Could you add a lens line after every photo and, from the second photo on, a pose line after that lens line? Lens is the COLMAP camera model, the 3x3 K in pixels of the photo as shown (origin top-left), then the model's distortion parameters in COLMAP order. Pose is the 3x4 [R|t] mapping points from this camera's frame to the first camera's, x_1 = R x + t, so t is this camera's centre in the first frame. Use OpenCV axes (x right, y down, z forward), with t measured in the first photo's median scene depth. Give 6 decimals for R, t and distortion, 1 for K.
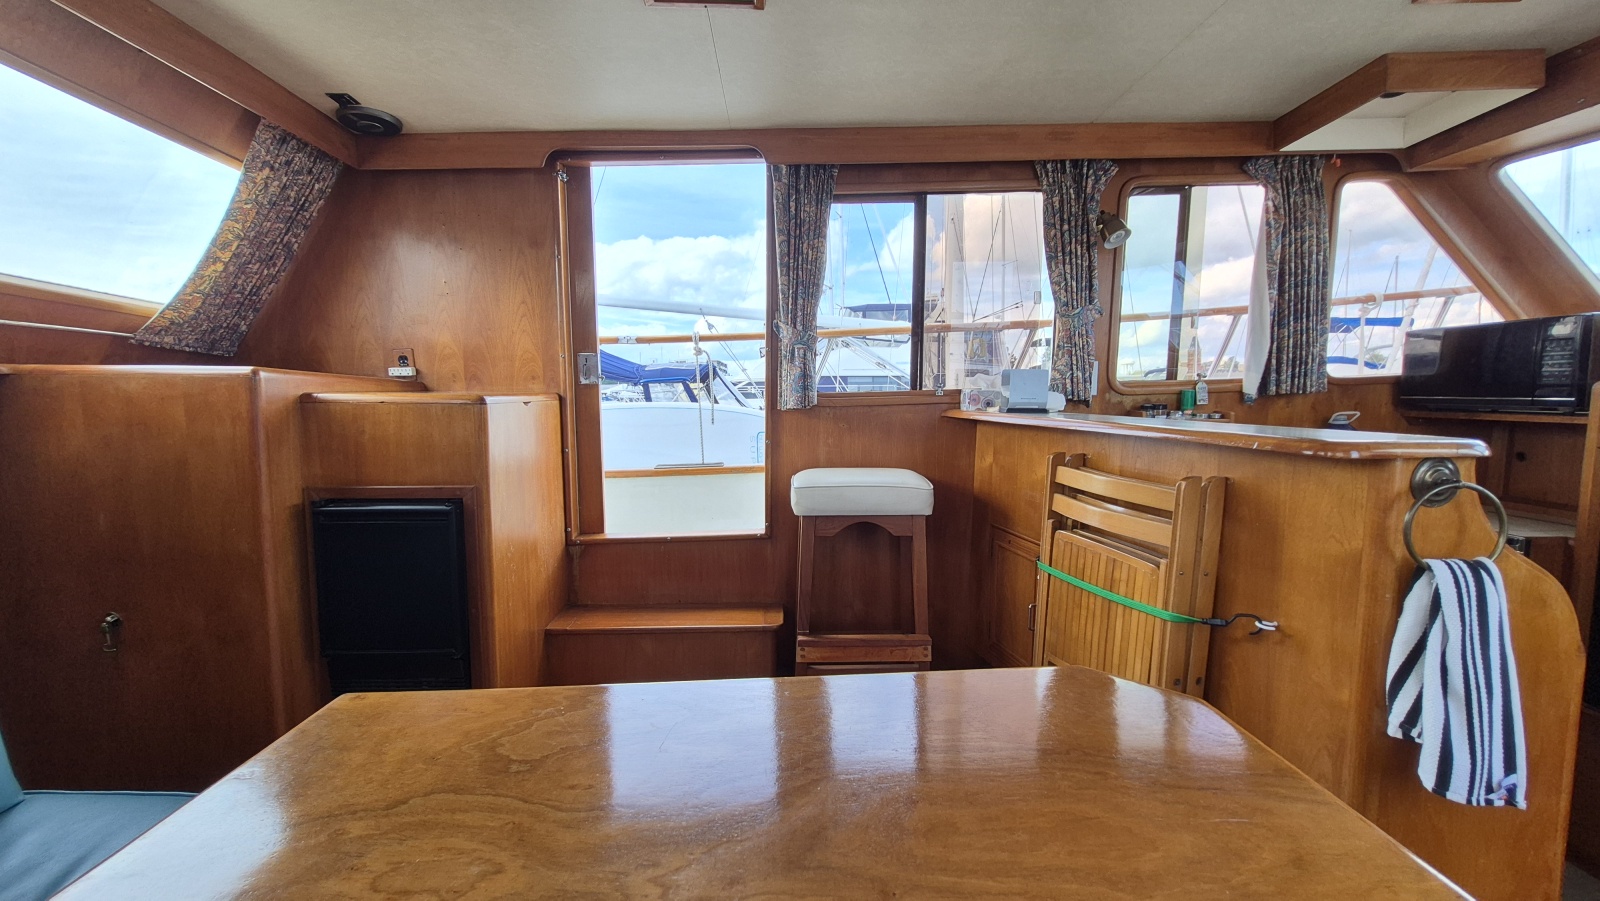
lens RADIAL K [[665.5, 0, 800.0], [0, 665.5, 450.5], [0, 0, 1]] dist [0.000450, 0.000007]
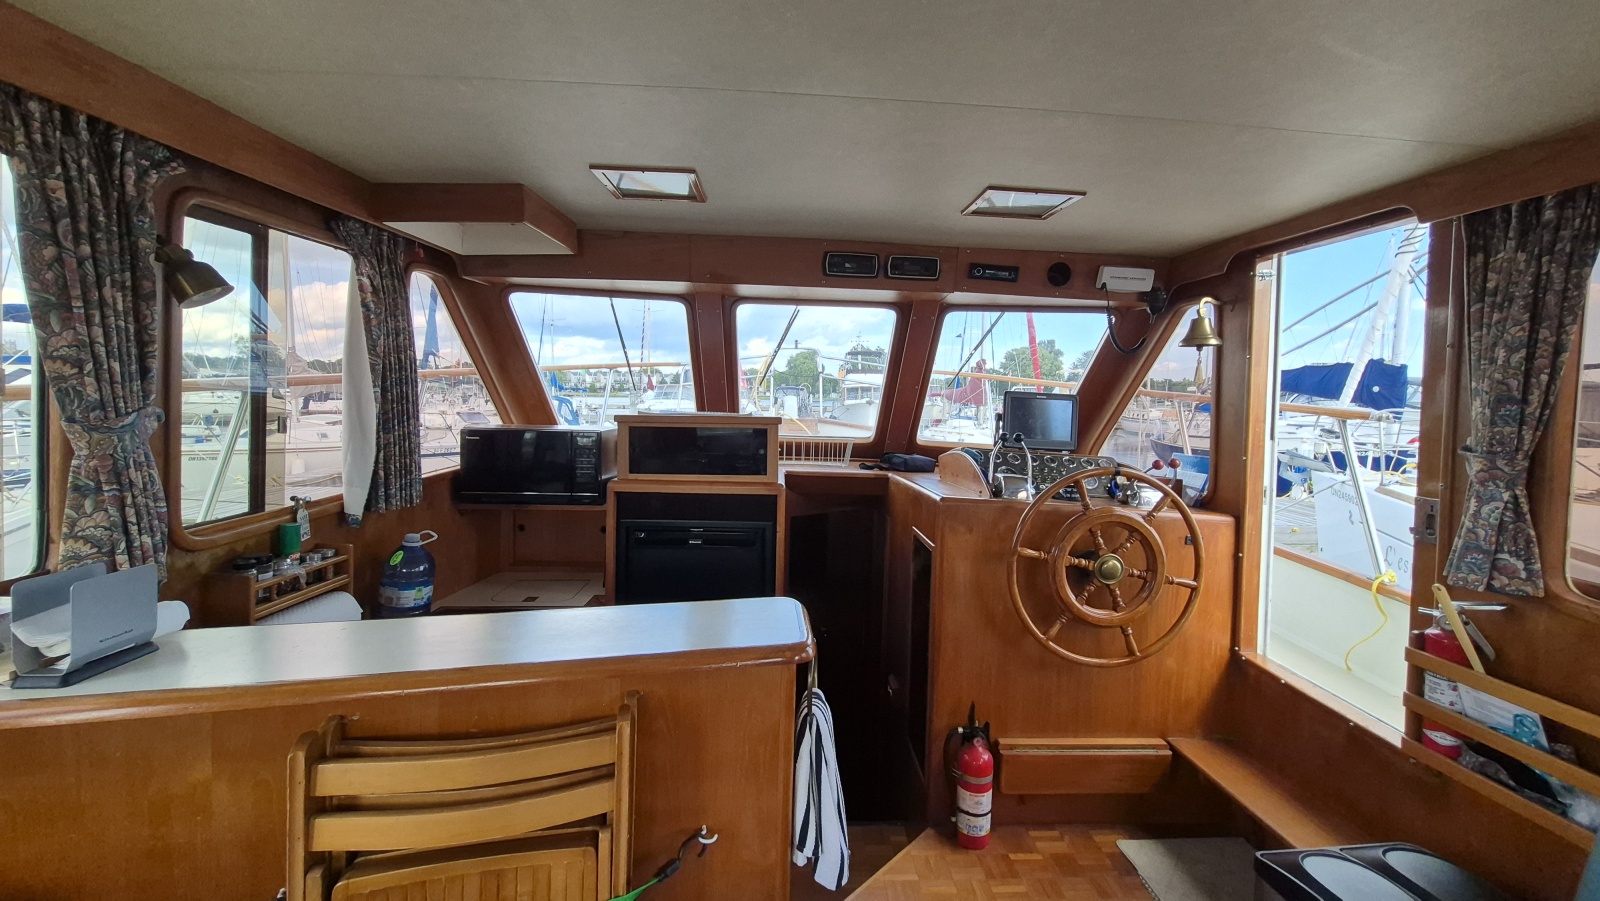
lens RADIAL K [[638.3, 0, 808.4], [0, 638.3, 427.7], [0, 0, 1]] dist [-0.001974, -0.000140]
pose [[-0.042720, -0.048896, 0.997890, -0.097131], [0.054354, 0.997209, 0.051190, -0.201663], [-0.997607, 0.056426, -0.039943, 0.500721]]
